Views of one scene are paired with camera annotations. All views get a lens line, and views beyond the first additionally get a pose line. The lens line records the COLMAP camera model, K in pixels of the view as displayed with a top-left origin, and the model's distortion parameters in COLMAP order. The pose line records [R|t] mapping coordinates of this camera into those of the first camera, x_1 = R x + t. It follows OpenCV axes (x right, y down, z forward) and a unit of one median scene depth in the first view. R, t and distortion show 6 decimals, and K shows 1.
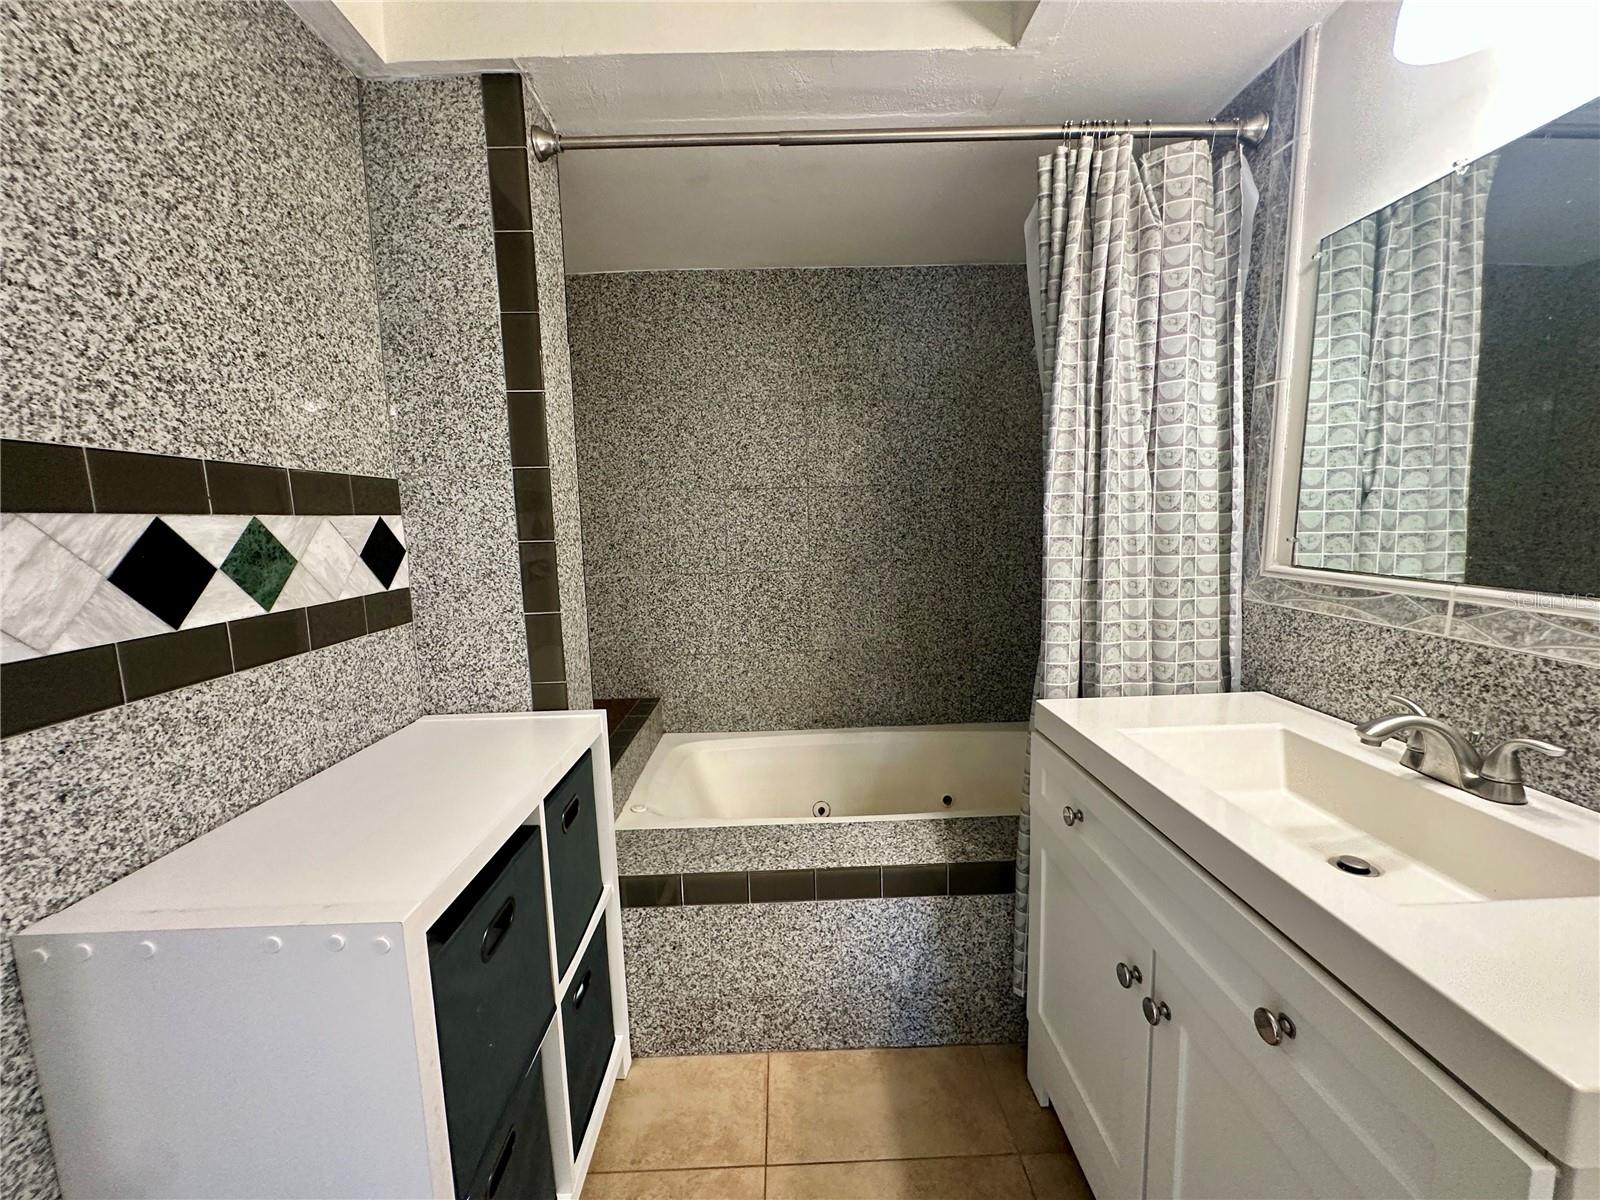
lens RADIAL K [[640.4, 0, 798.9], [0, 640.4, 597.2], [0, 0, 1]] dist [-0.006097, 0.001707]
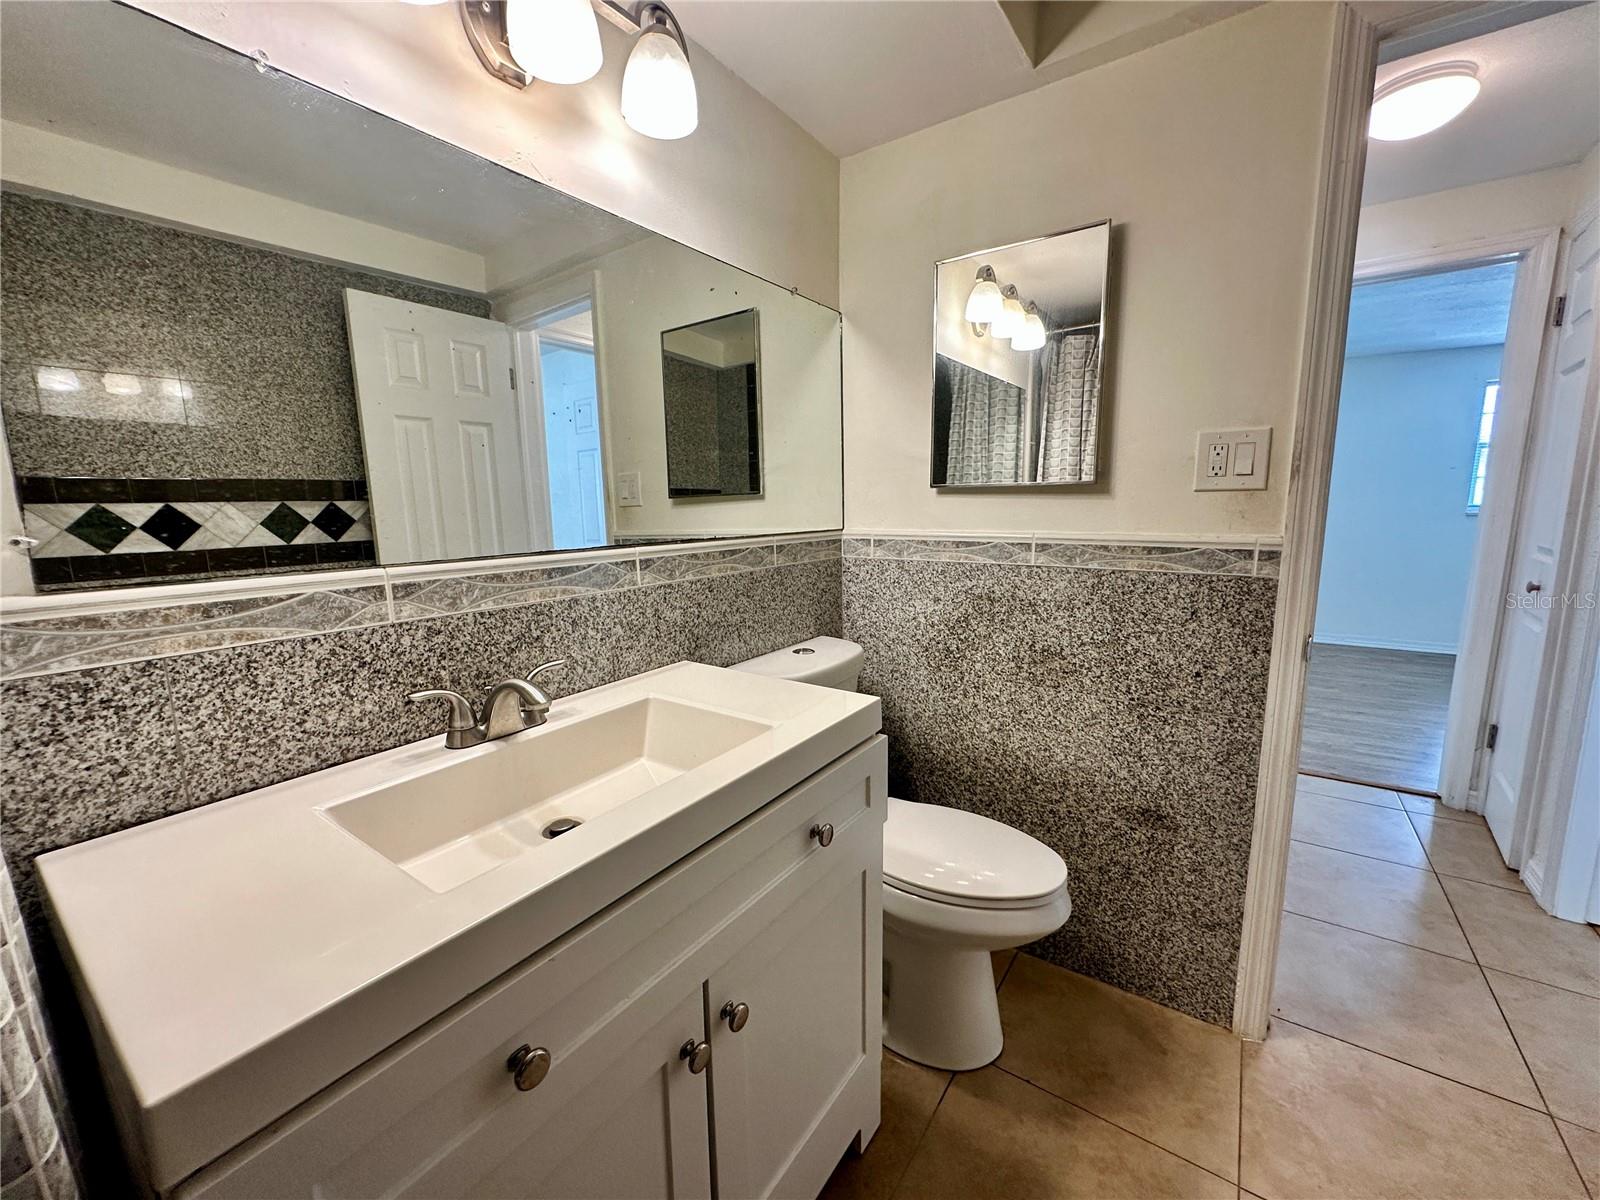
lens RADIAL K [[640.4, 0, 790.4], [0, 640.4, 597.8], [0, 0, 1]] dist [-0.006097, 0.001707]
pose [[-0.806061, -0.049495, 0.589759, -0.011791], [0.110995, 0.966172, 0.232790, -0.114117], [-0.581331, 0.253103, -0.773300, 1.234214]]
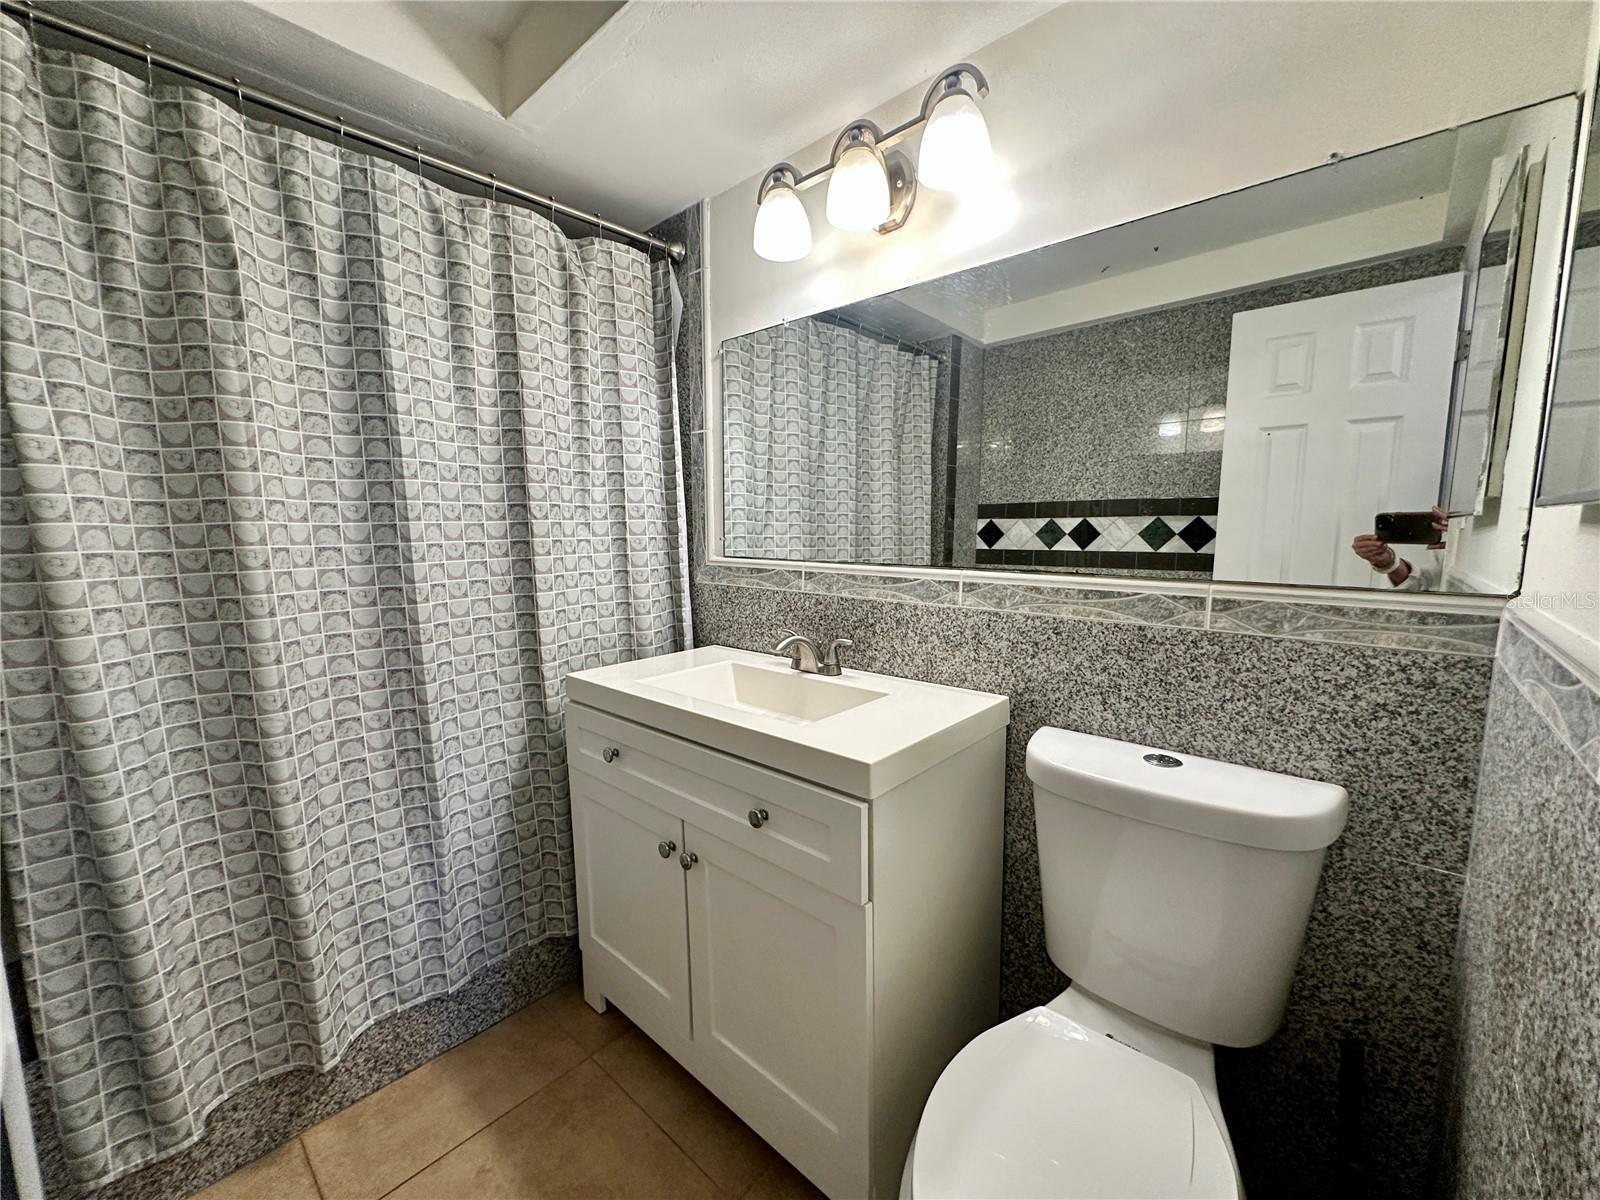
lens RADIAL K [[640.4, 0, 804.4], [0, 640.4, 590.7], [0, 0, 1]] dist [-0.006097, 0.001707]
pose [[0.678809, -0.060056, 0.731855, -0.225509], [0.084562, 0.996413, 0.003333, 0.047886], [-0.729430, 0.059625, 0.681452, -0.166418]]
